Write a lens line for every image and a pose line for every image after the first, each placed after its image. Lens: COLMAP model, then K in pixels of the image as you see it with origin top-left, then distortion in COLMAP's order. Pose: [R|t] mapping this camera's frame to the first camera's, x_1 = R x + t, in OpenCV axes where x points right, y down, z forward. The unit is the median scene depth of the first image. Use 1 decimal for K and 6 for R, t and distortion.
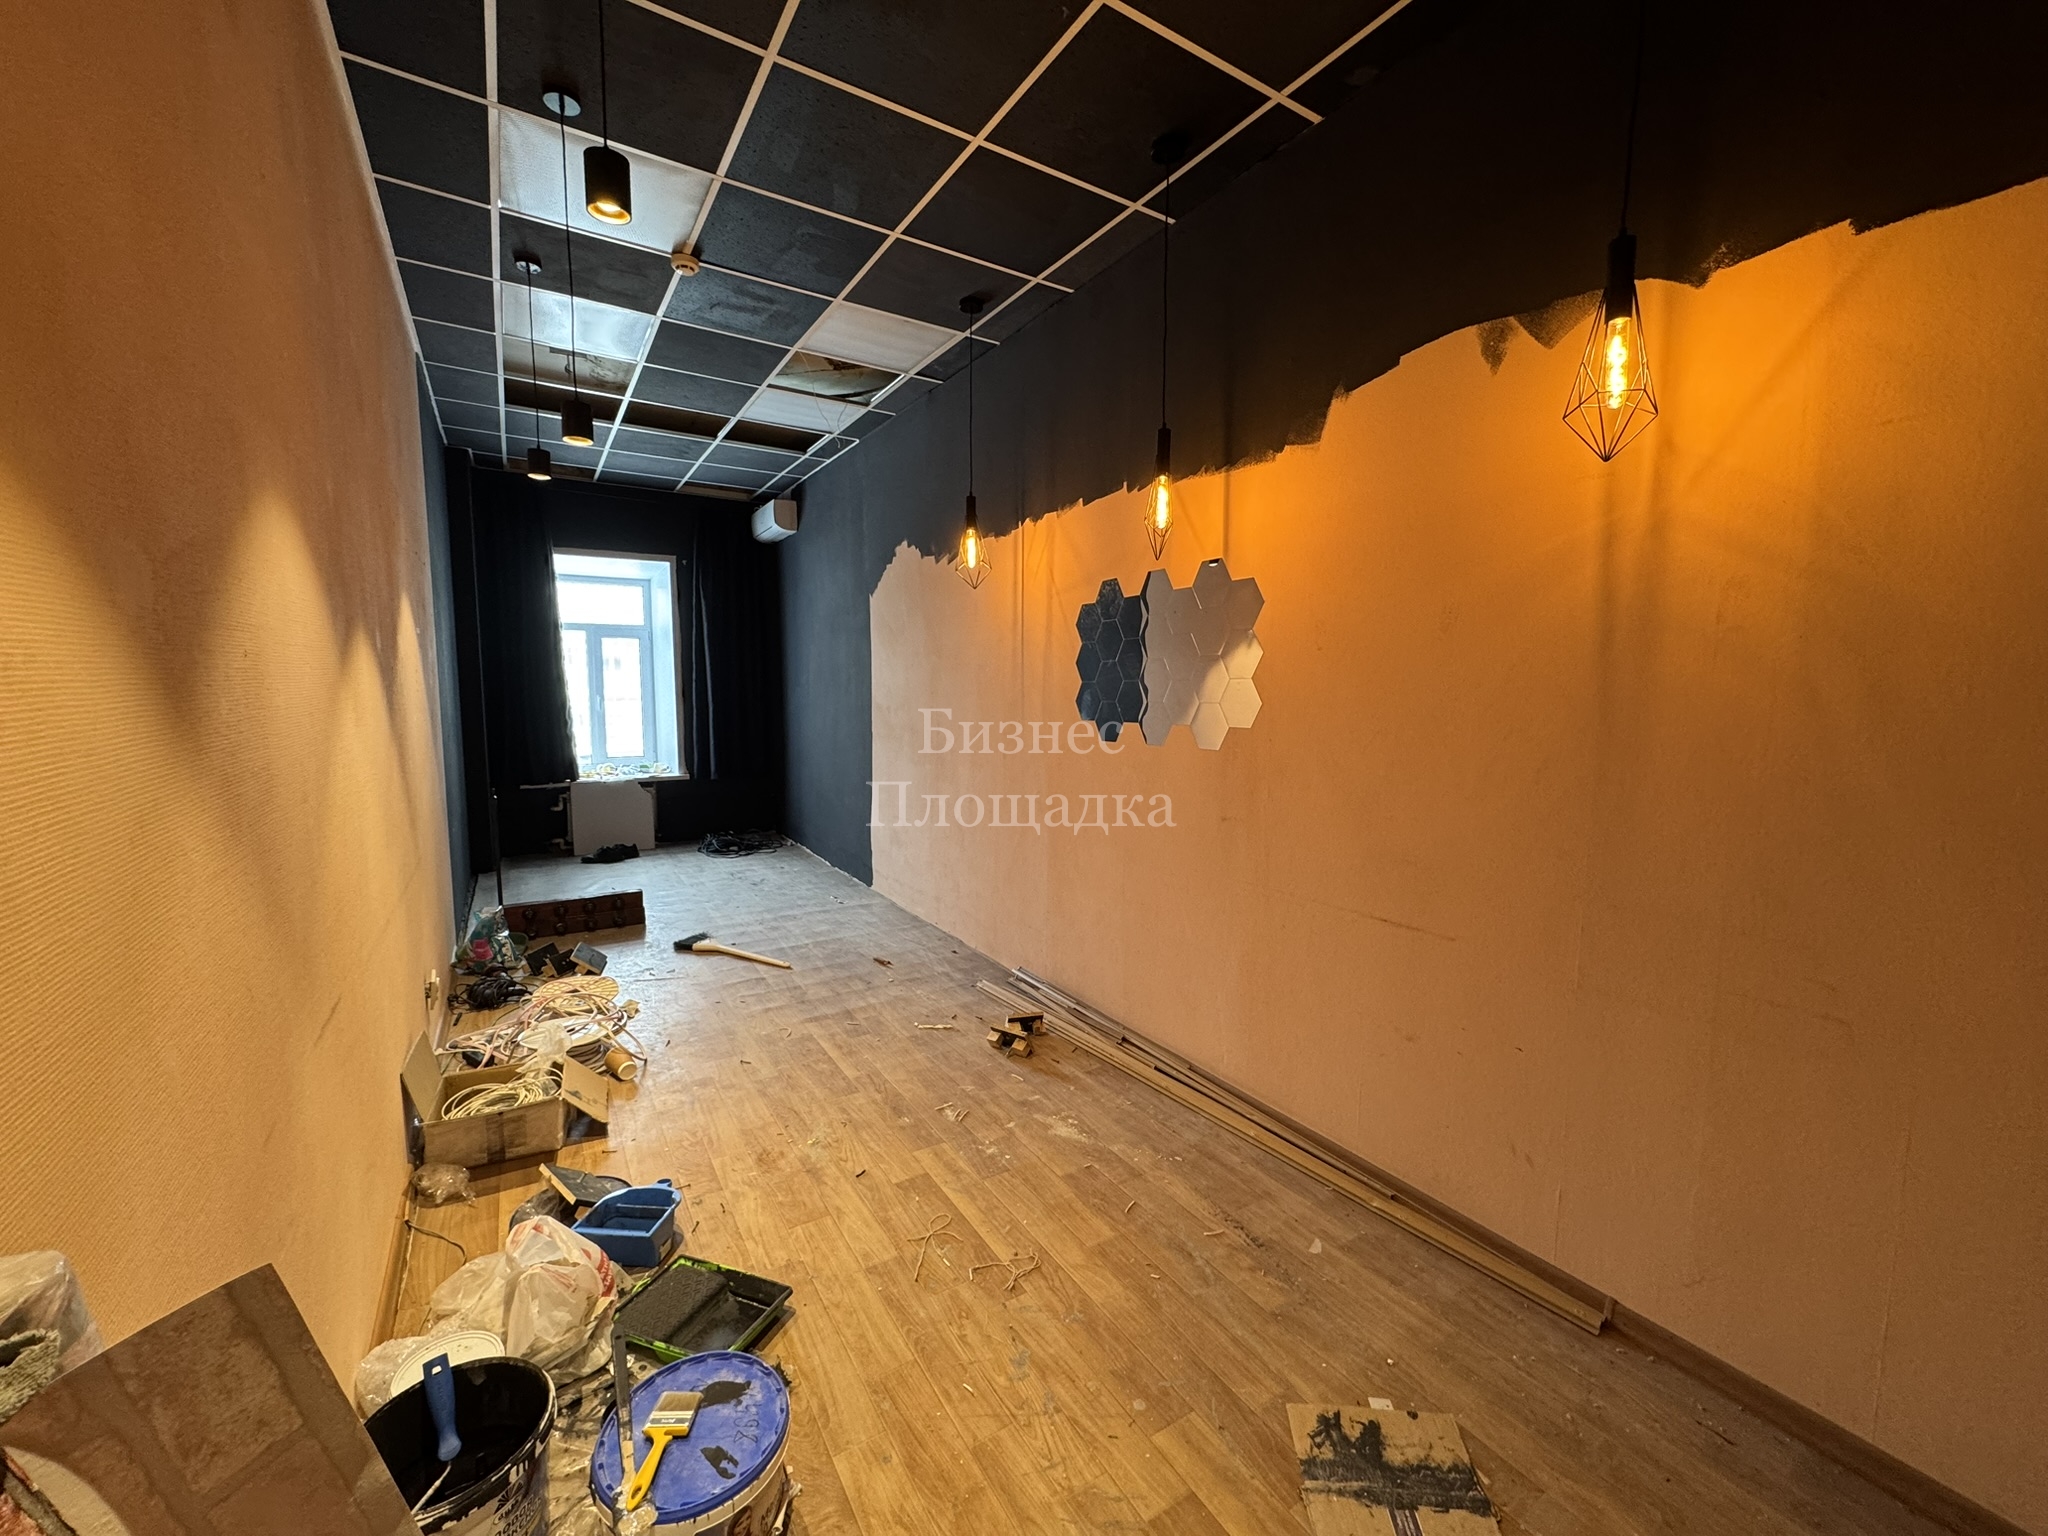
lens RADIAL K [[815.5, 0, 1027.3], [0, 815.5, 769.7], [0, 0, 1]] dist [-0.002976, 0.000397]
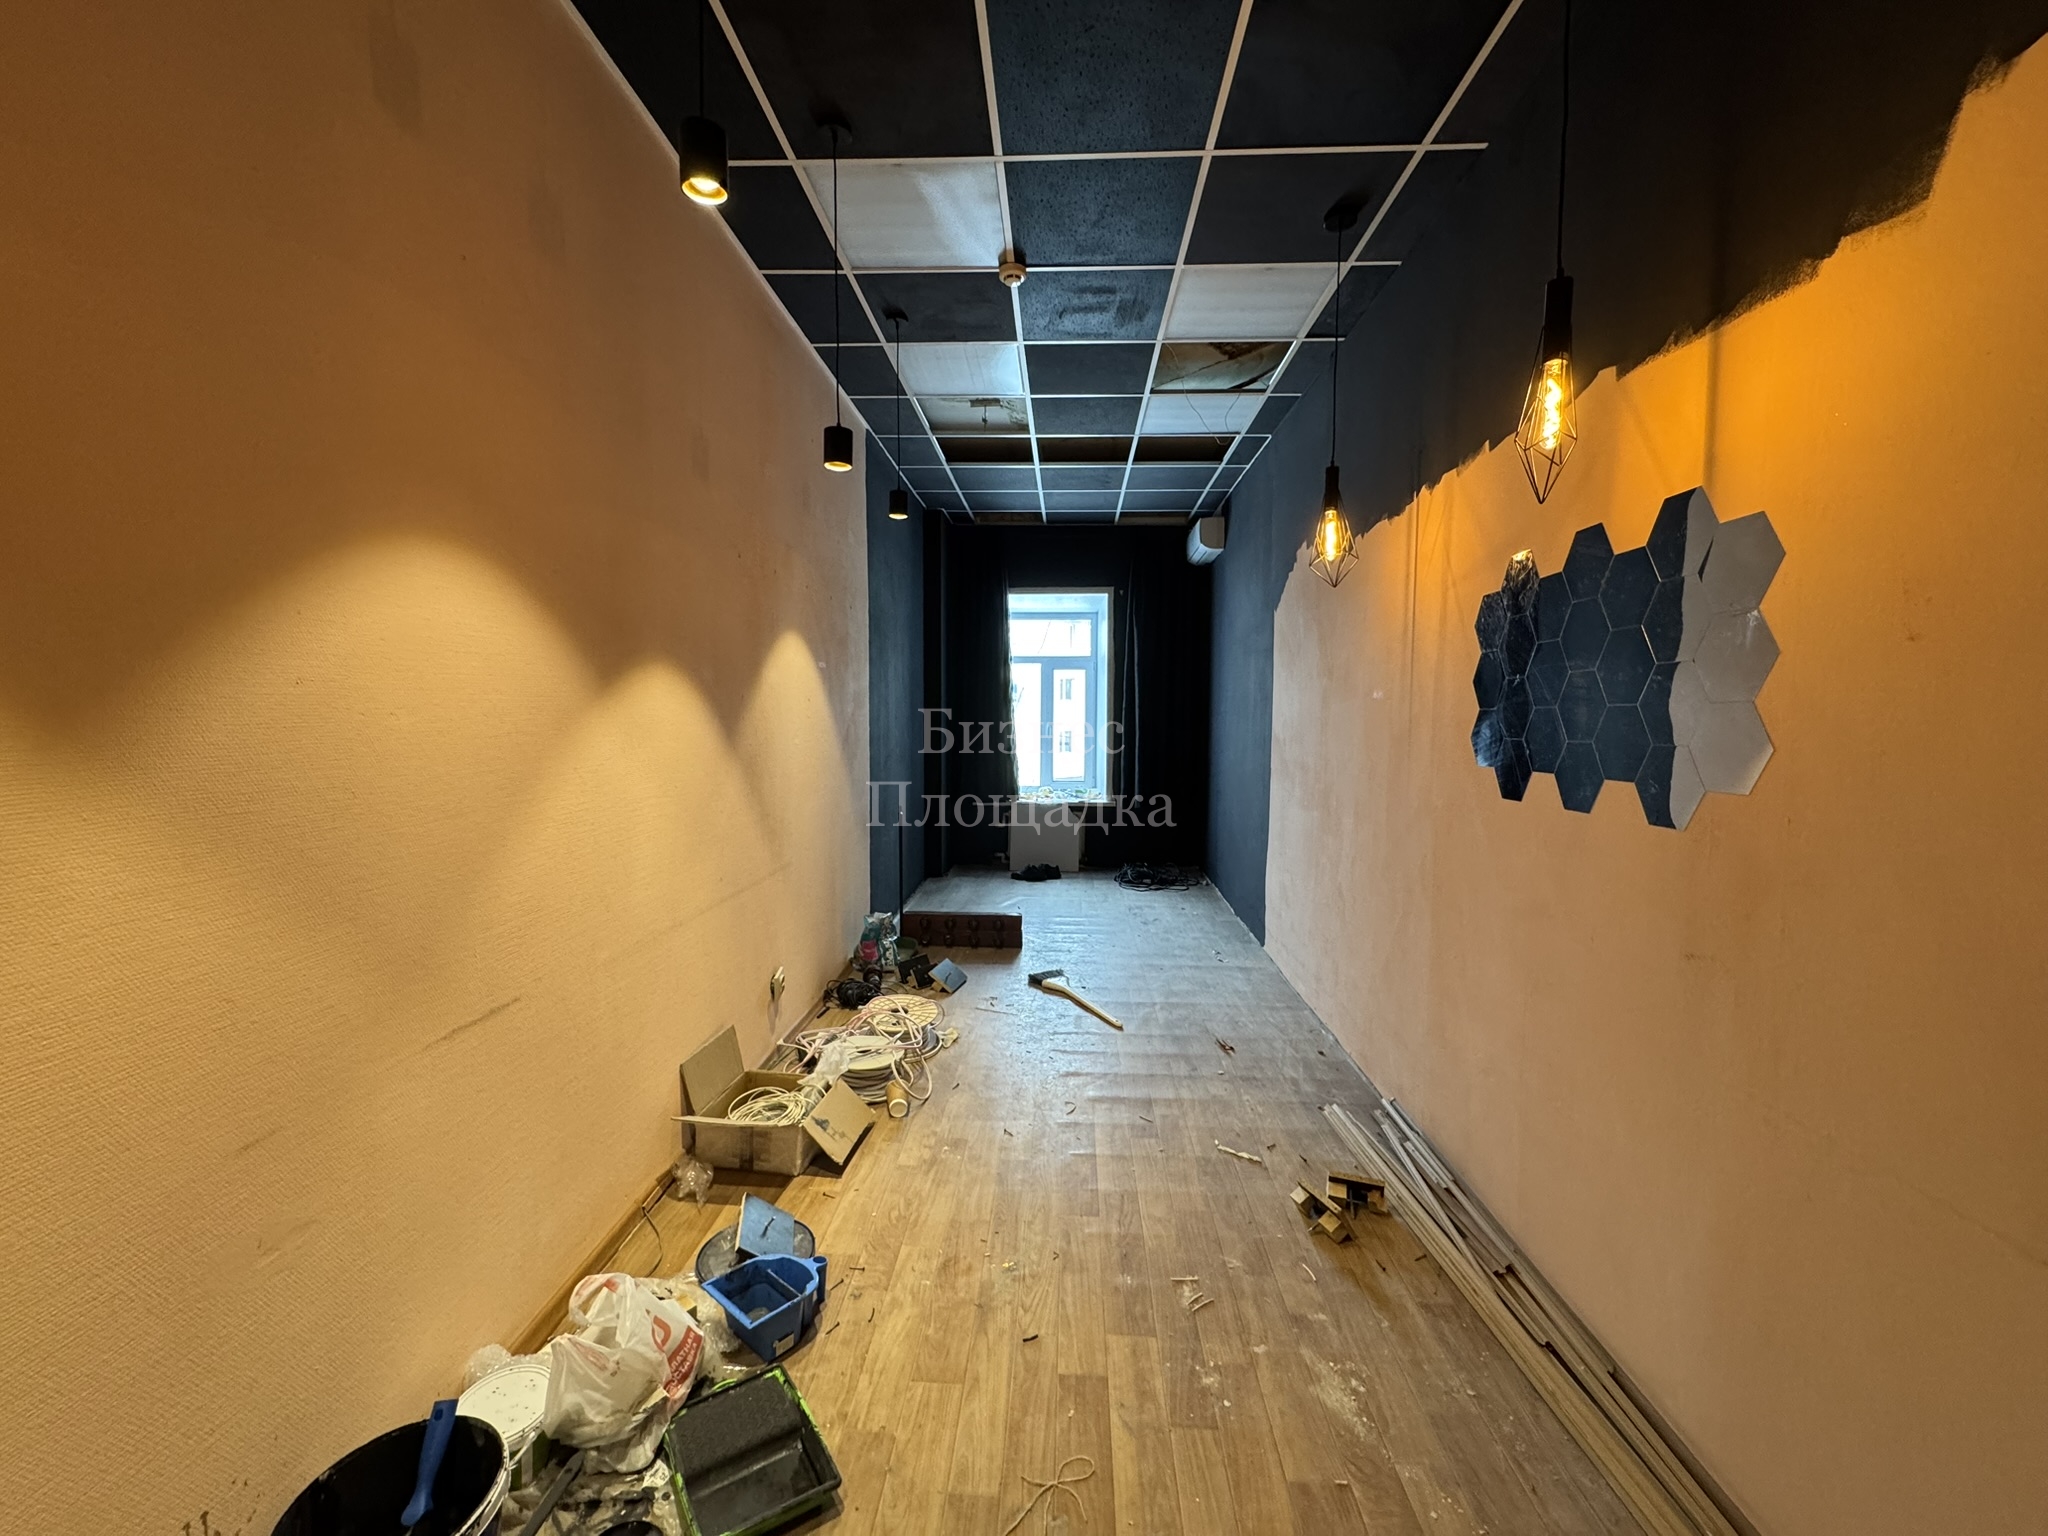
lens RADIAL K [[815.5, 0, 1024.2], [0, 815.5, 767.1], [0, 0, 1]] dist [-0.002976, 0.000397]
pose [[0.815582, 0.039655, -0.577281, 0.155884], [-0.061419, 0.997946, -0.018221, -0.024734], [0.575372, 0.050317, 0.816343, 0.238426]]
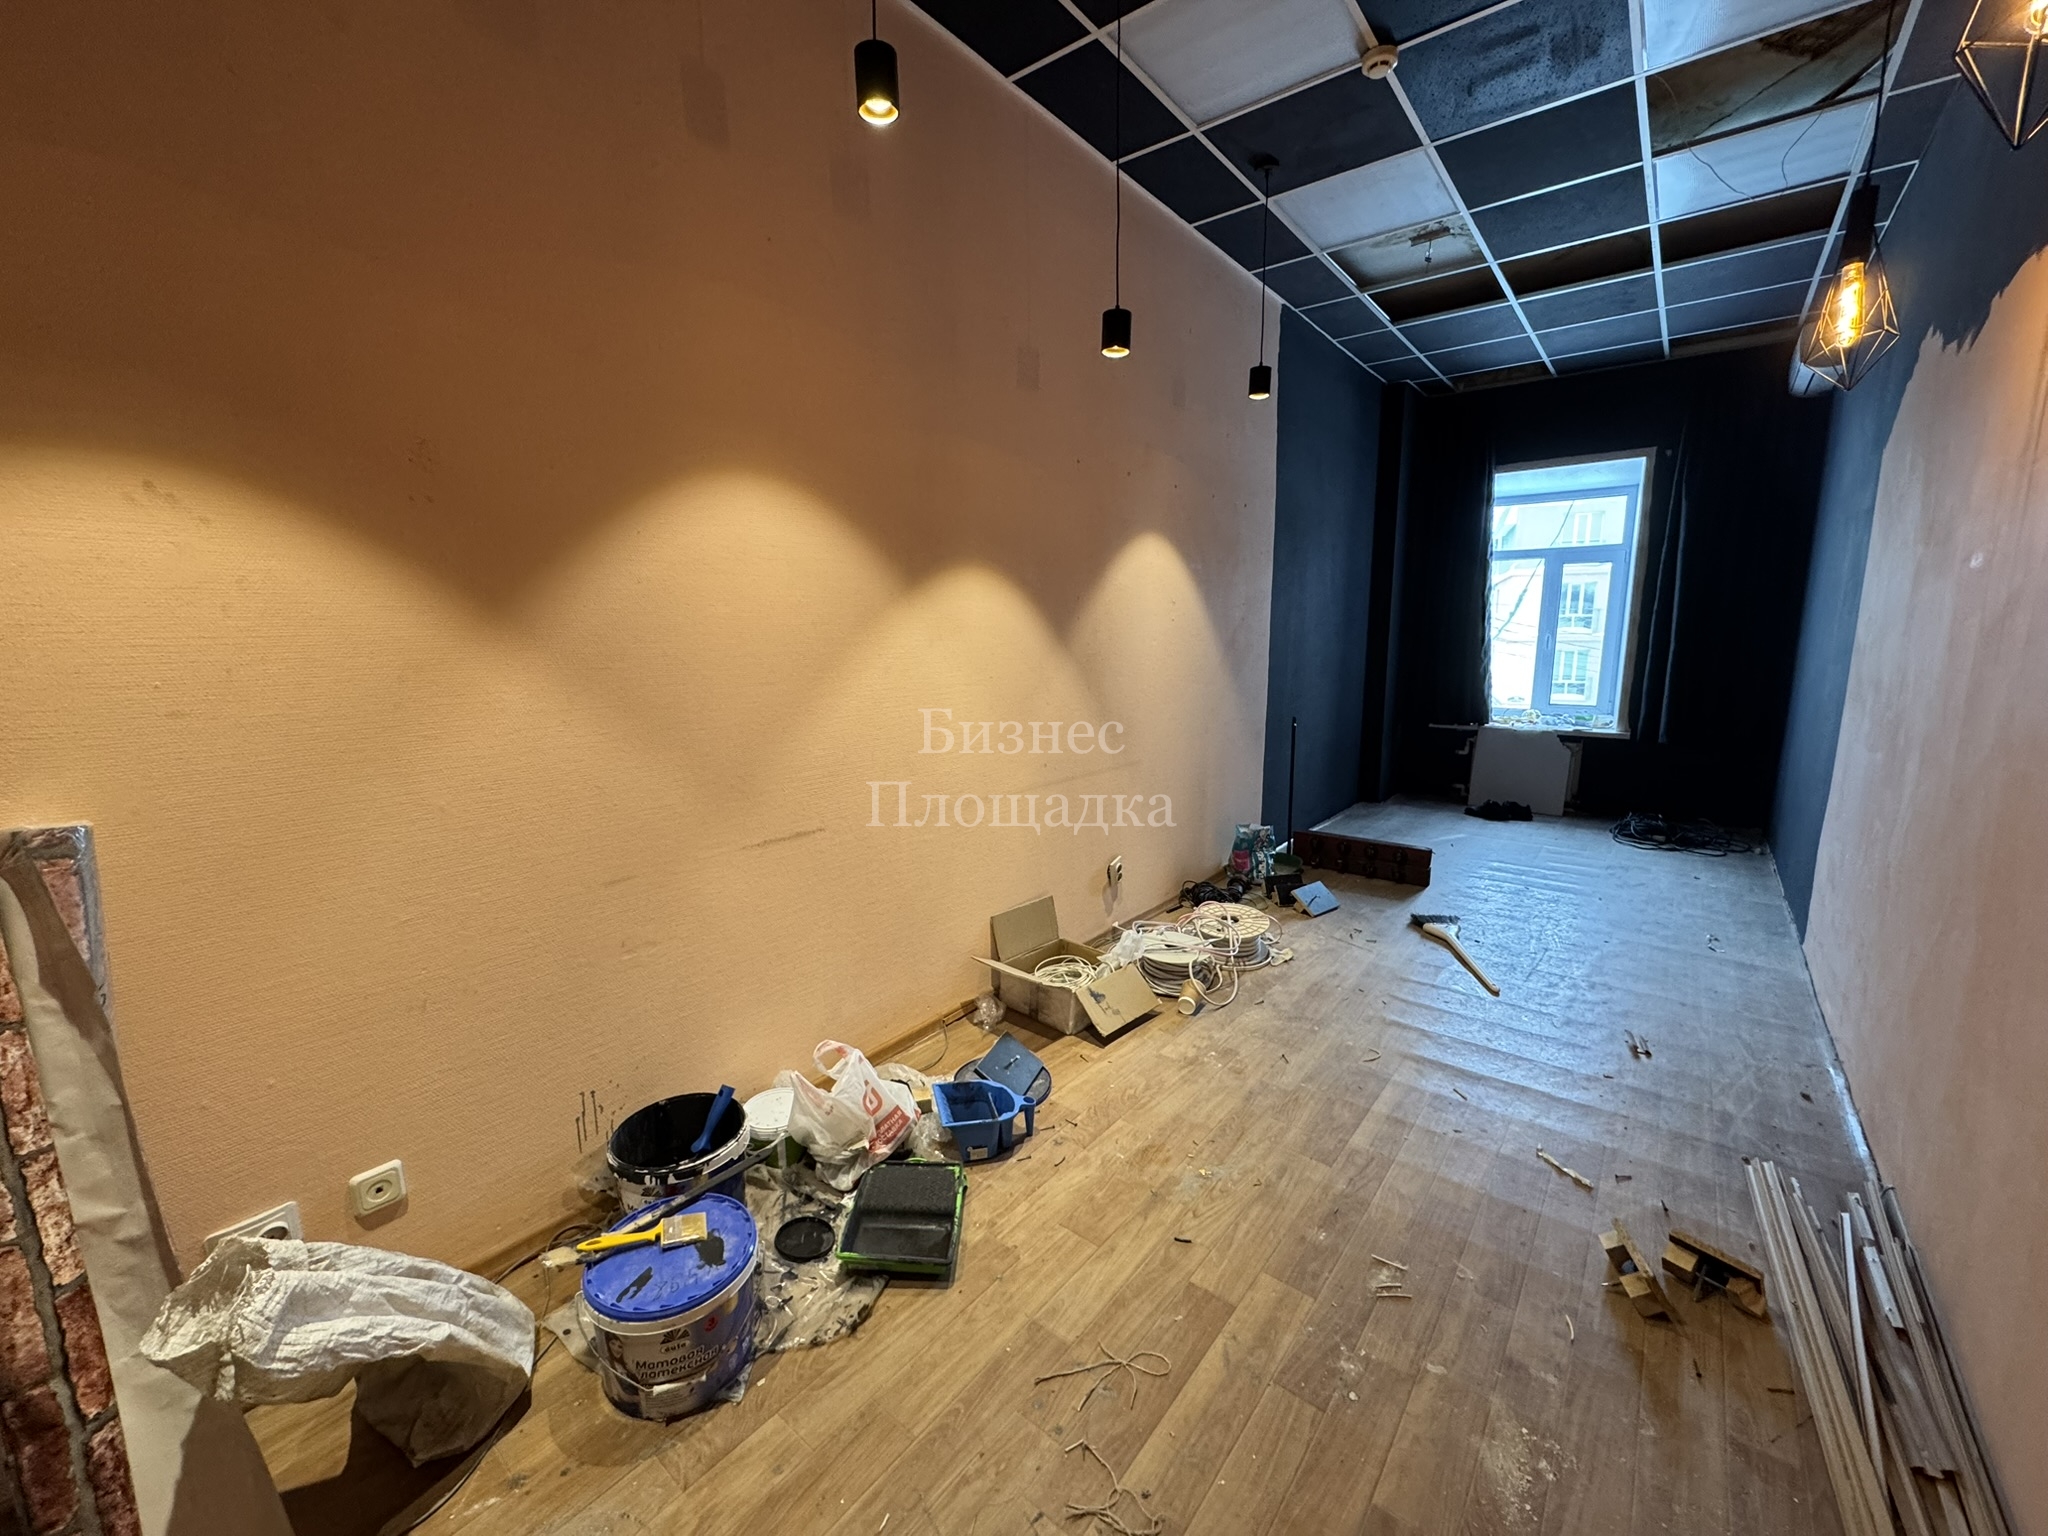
lens RADIAL K [[815.5, 0, 1024.9], [0, 815.5, 767.6], [0, 0, 1]] dist [-0.002976, 0.000397]
pose [[0.323265, 0.151439, -0.934112, 0.282142], [-0.090907, 0.987516, 0.128637, -0.019849], [0.941932, 0.043334, 0.332997, 0.418510]]
